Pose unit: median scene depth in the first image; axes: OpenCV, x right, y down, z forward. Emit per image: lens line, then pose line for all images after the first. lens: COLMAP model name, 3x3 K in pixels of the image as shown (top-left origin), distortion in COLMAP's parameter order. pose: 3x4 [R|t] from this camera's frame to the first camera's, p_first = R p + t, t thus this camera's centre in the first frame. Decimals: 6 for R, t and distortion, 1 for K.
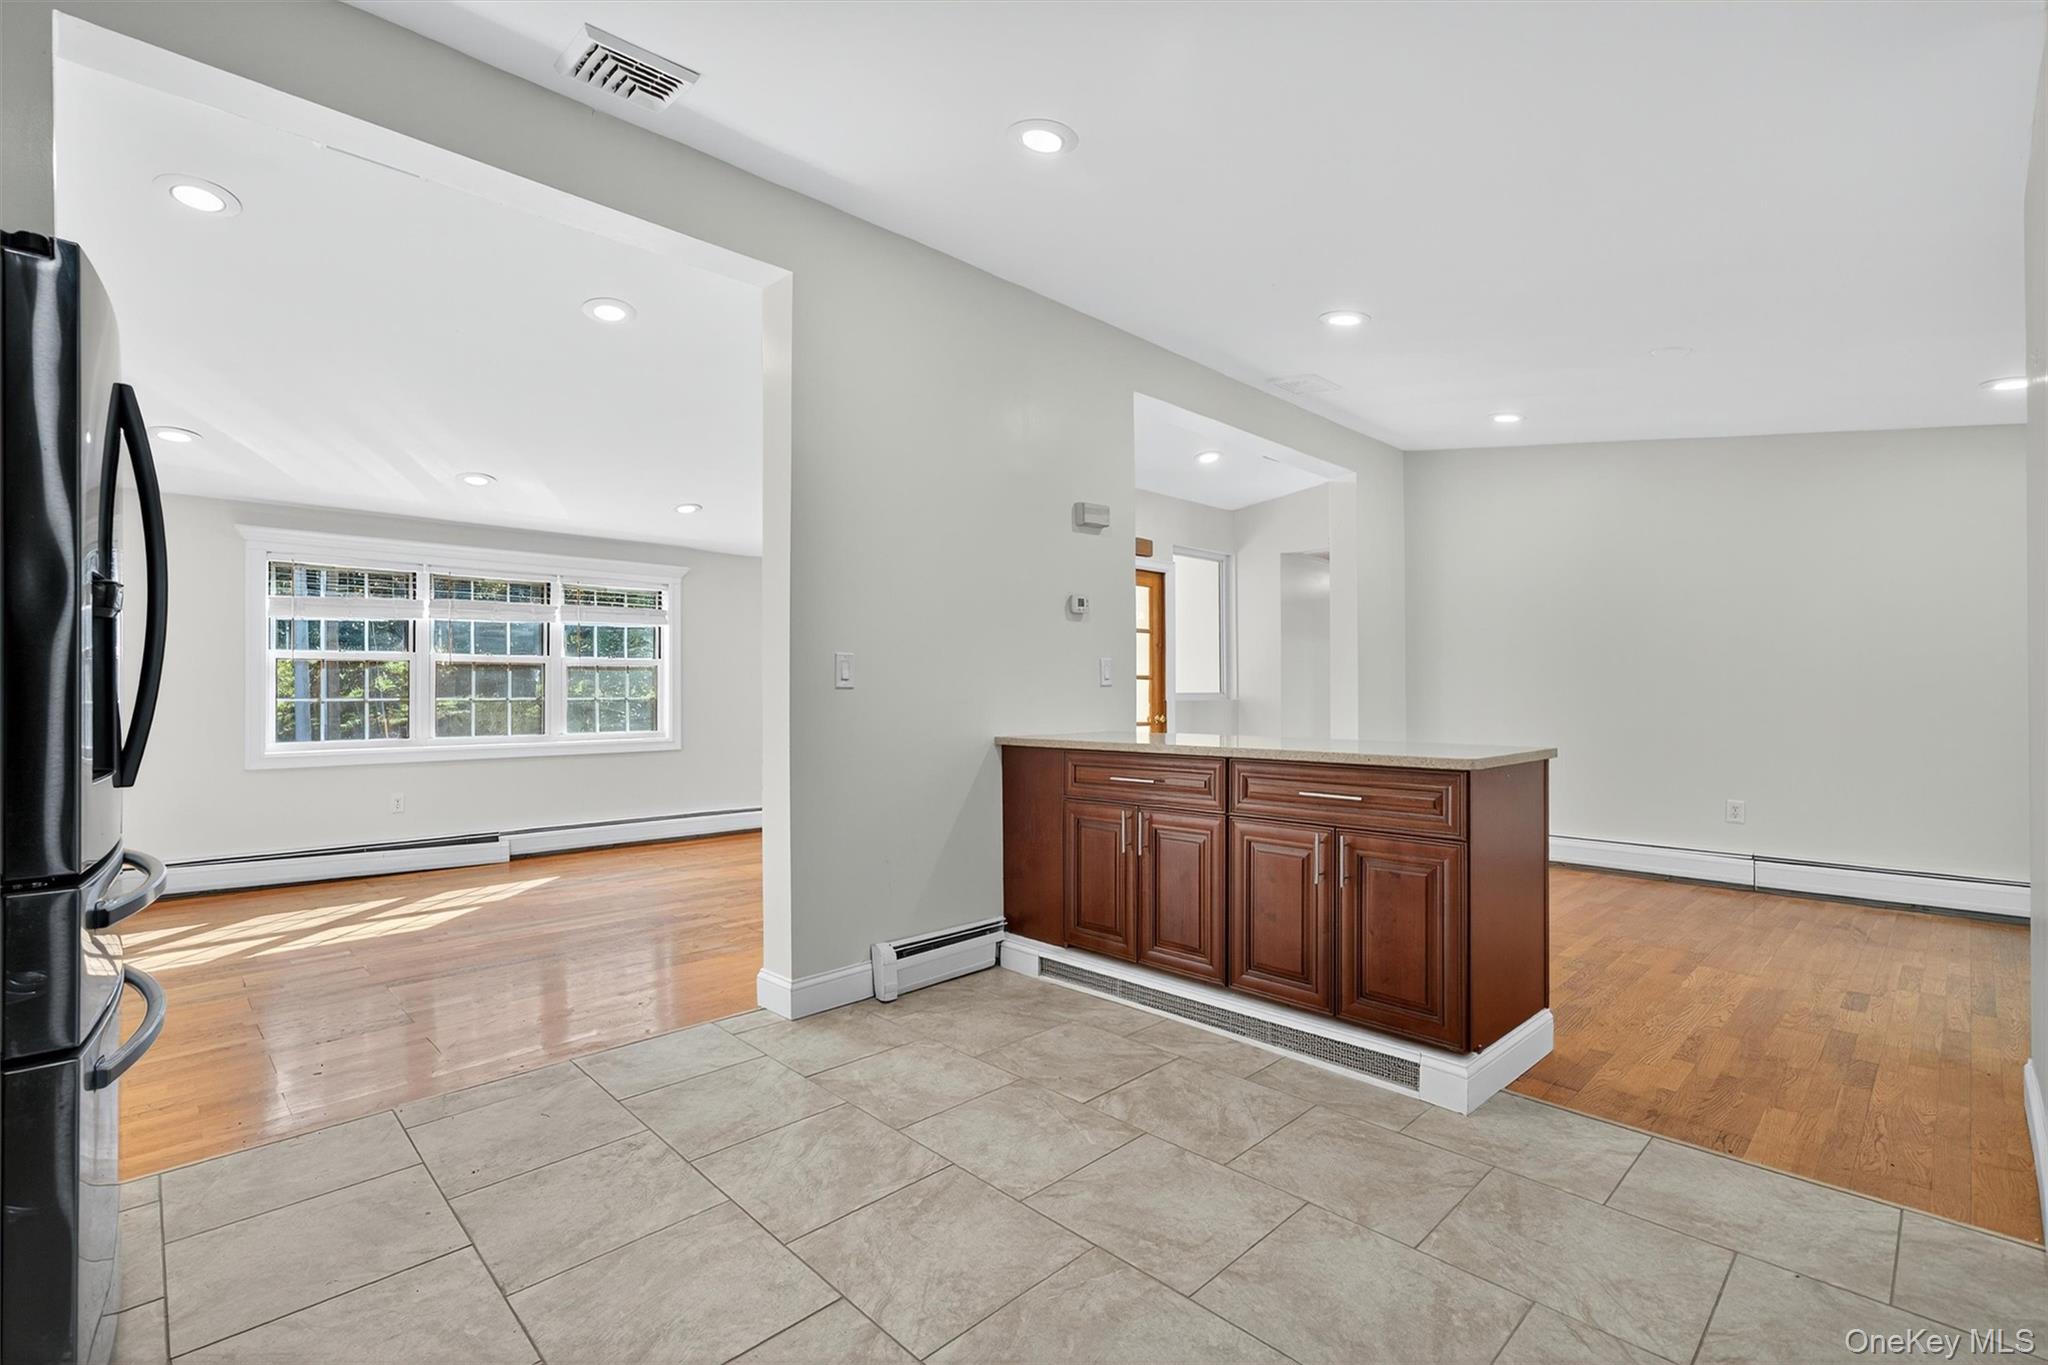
lens RADIAL K [[899.2, 0, 1024.0], [0, 899.2, 682.5], [0, 0, 1]] dist [0.008654, 0.000219]
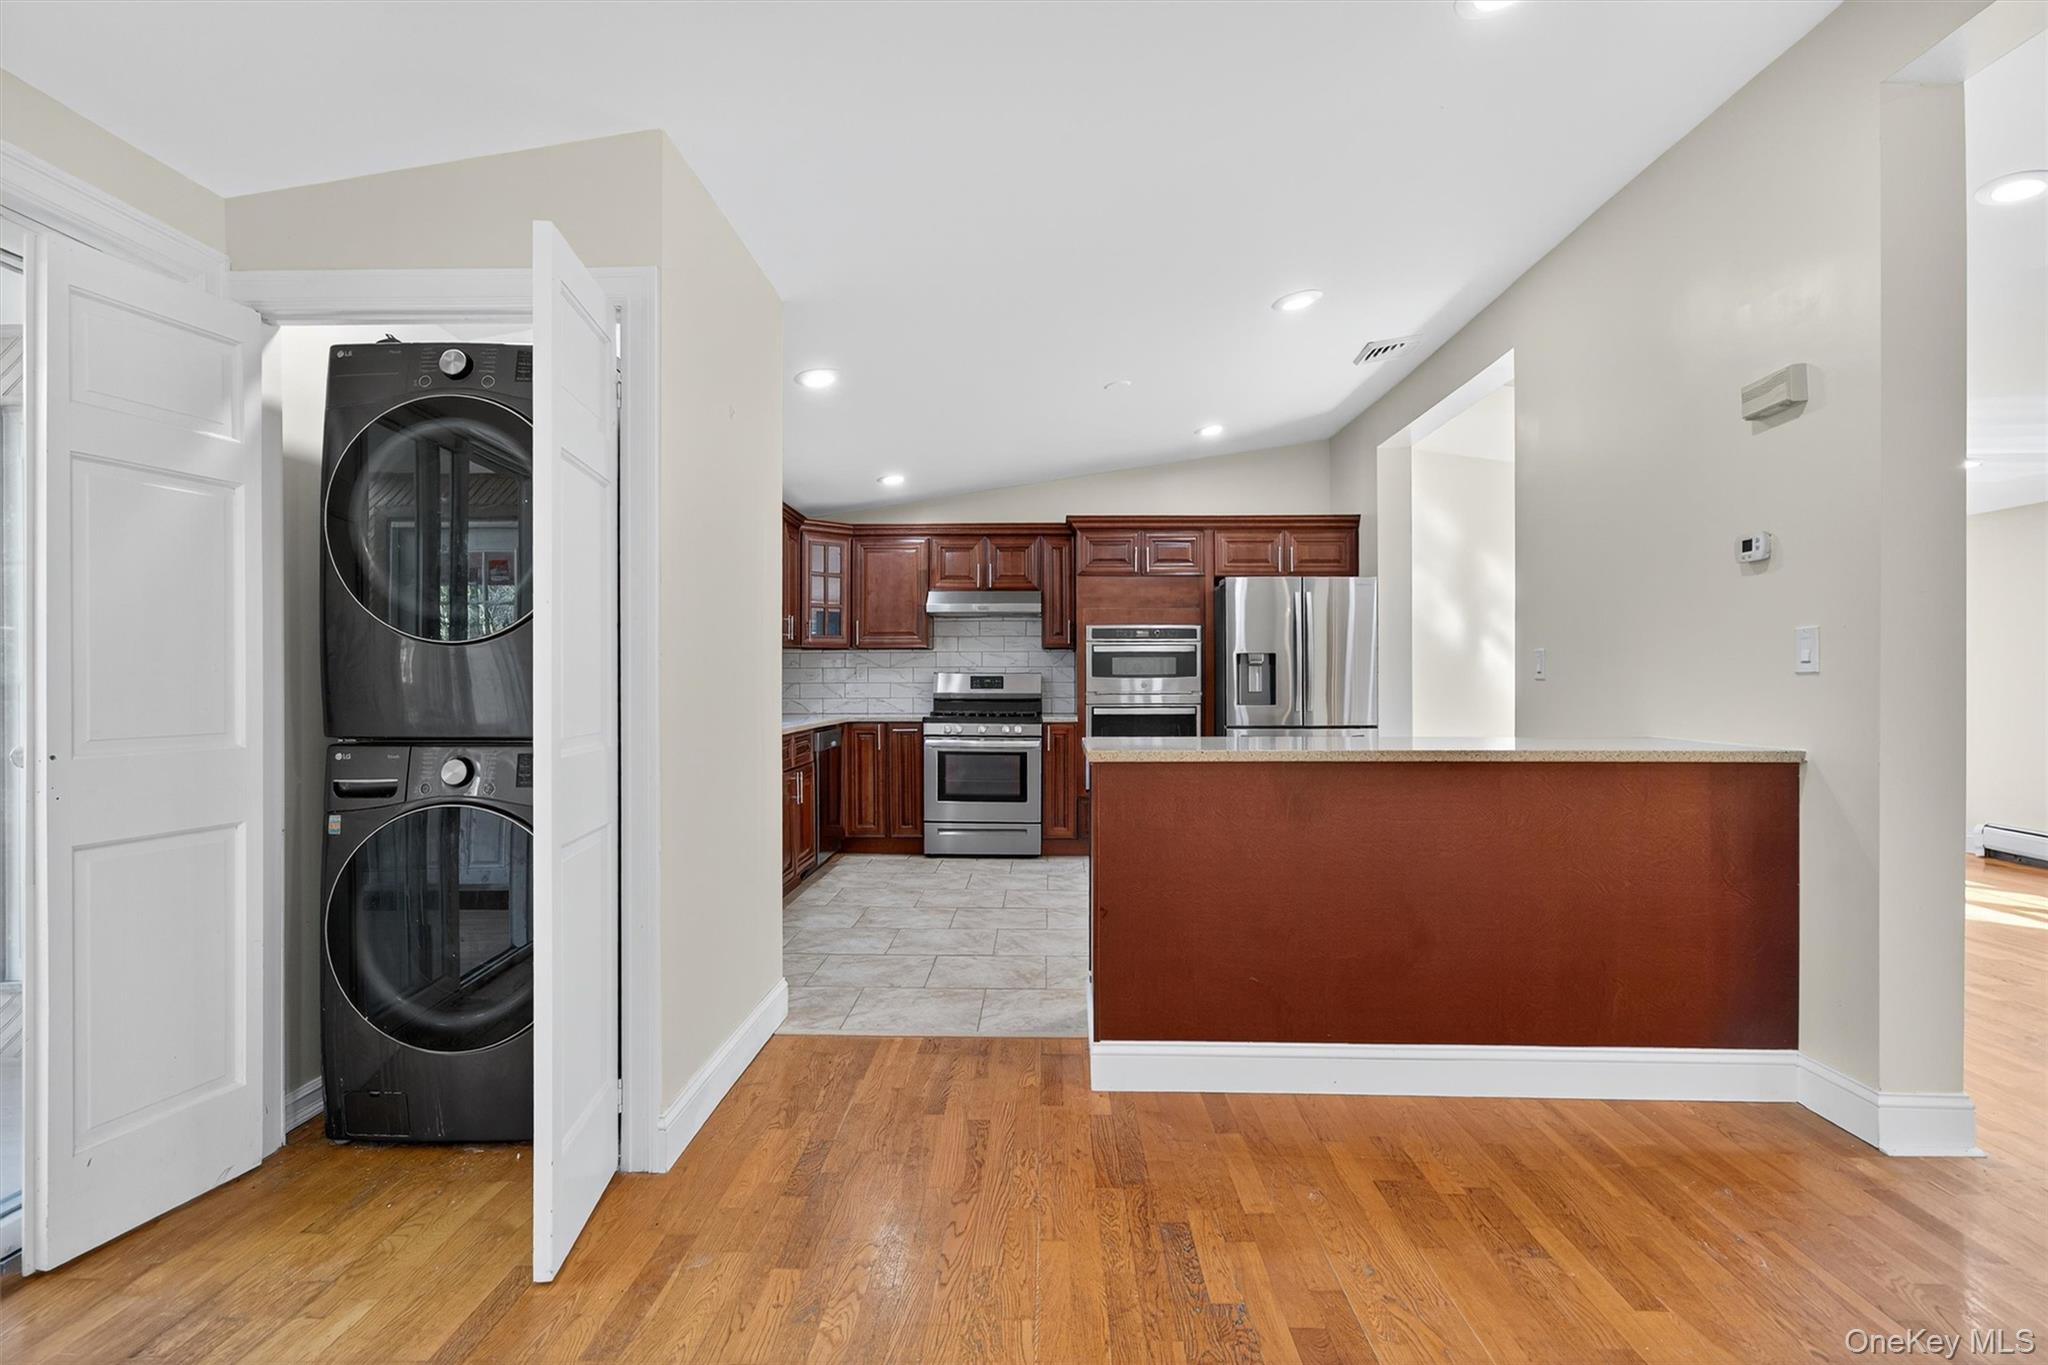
lens RADIAL K [[1005.4, 0, 1024.0], [0, 1005.4, 682.5], [0, 0, 1]] dist [-0.002382, 0.000230]
pose [[-0.710766, -0.000135, -0.703428, 1.700473], [0.010578, 0.999885, -0.010880, 0.026221], [0.703349, -0.015174, -0.710683, 2.130560]]
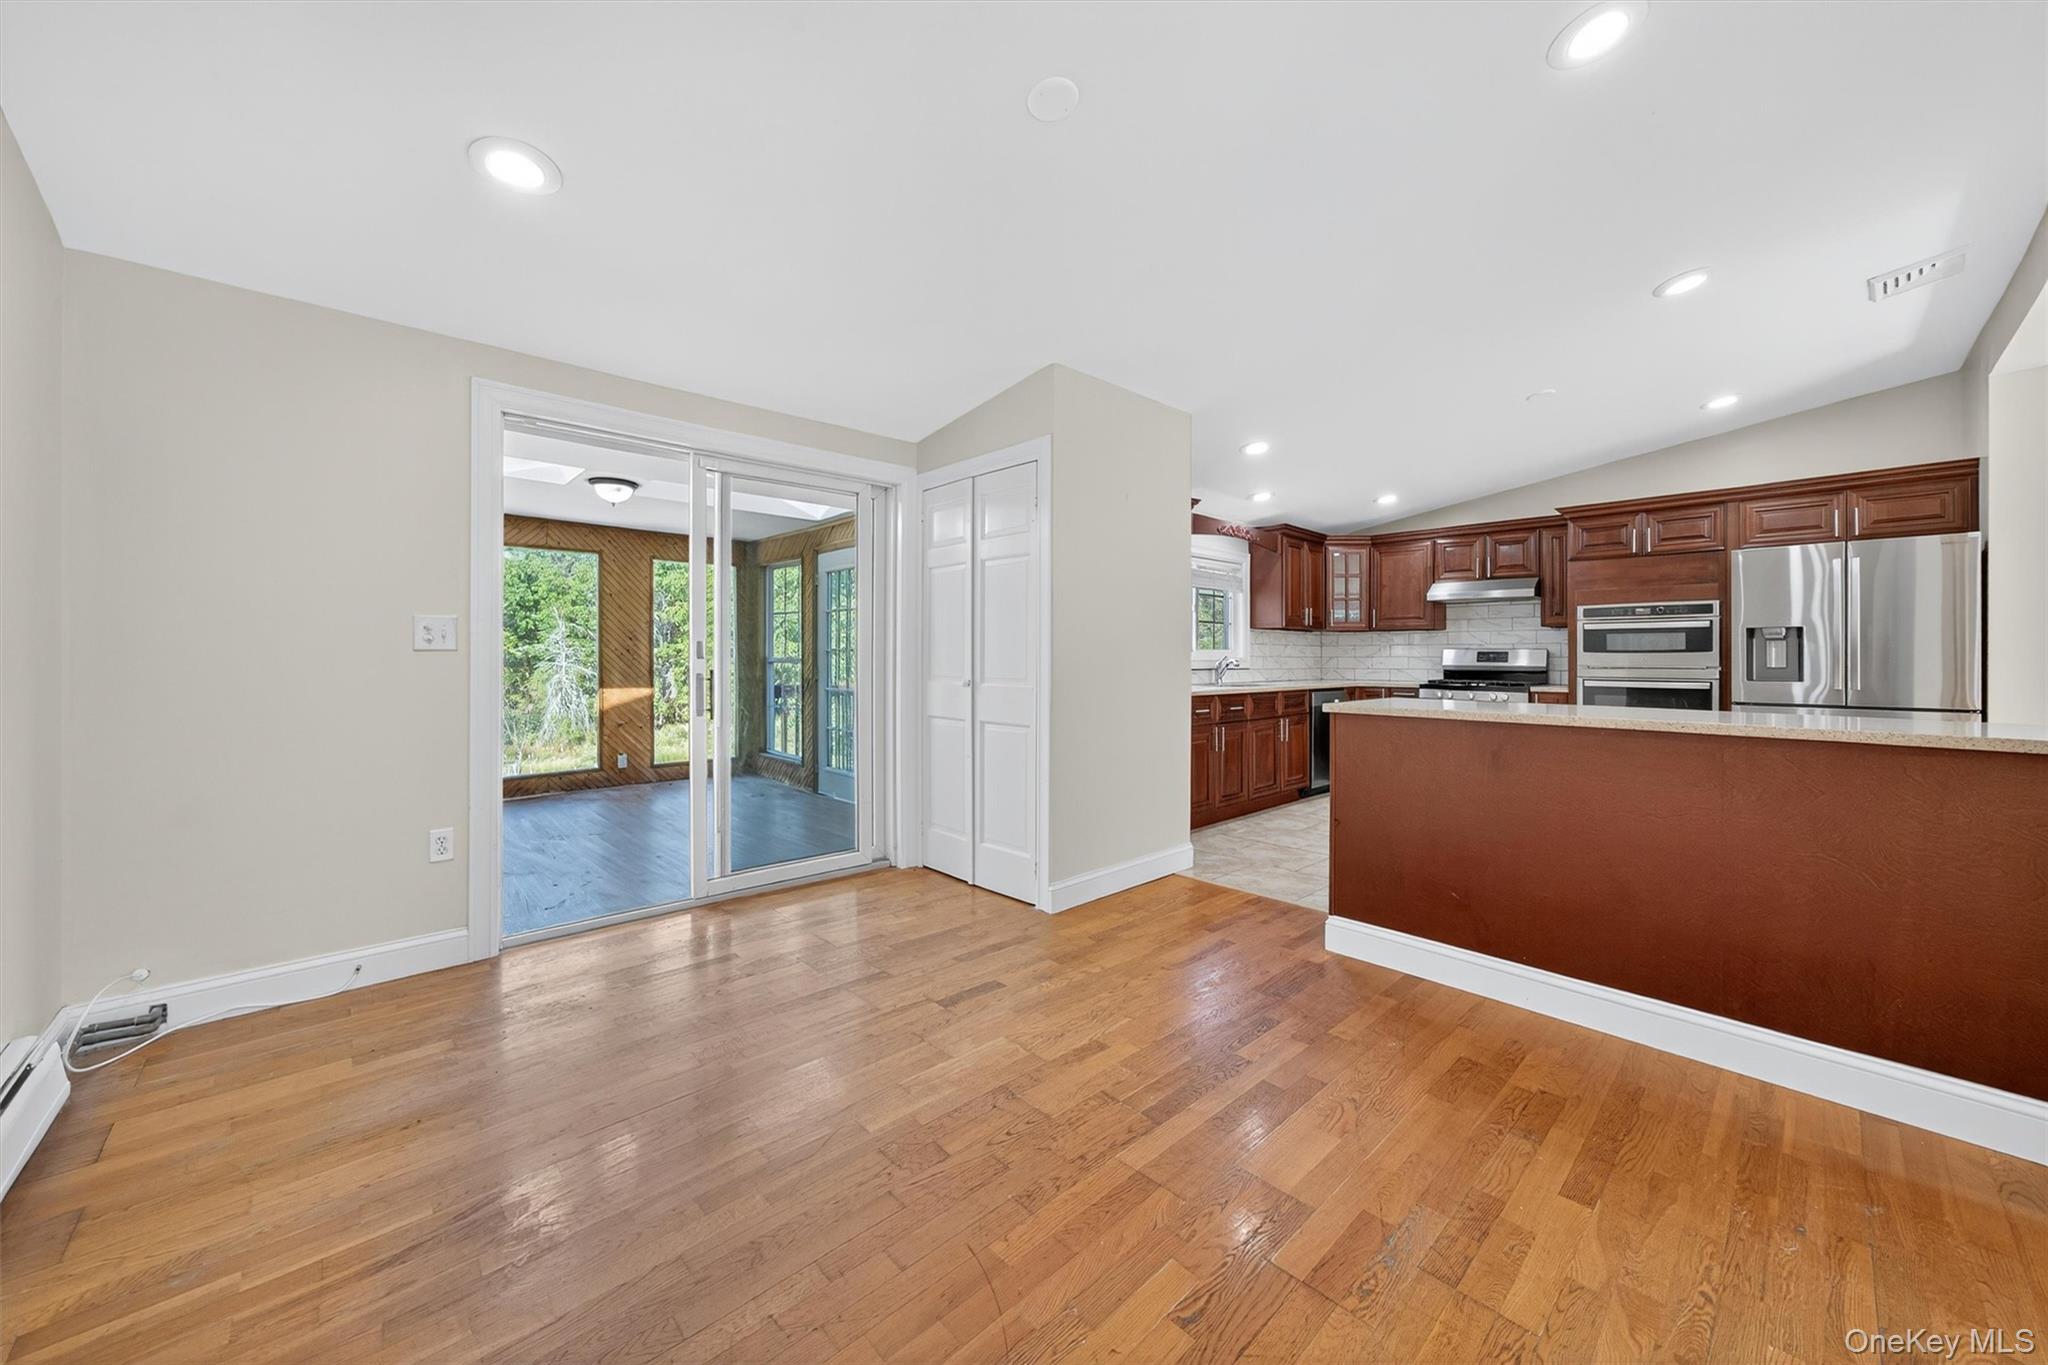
lens RADIAL K [[755.1, 0, 1024.0], [0, 755.1, 682.5], [0, 0, 1]] dist [0.001401, 0.000205]
pose [[-0.999949, 0.002982, 0.009689, 1.273617], [0.003209, 0.999719, 0.023466, 0.014618], [-0.009617, 0.023496, -0.999678, 2.636091]]
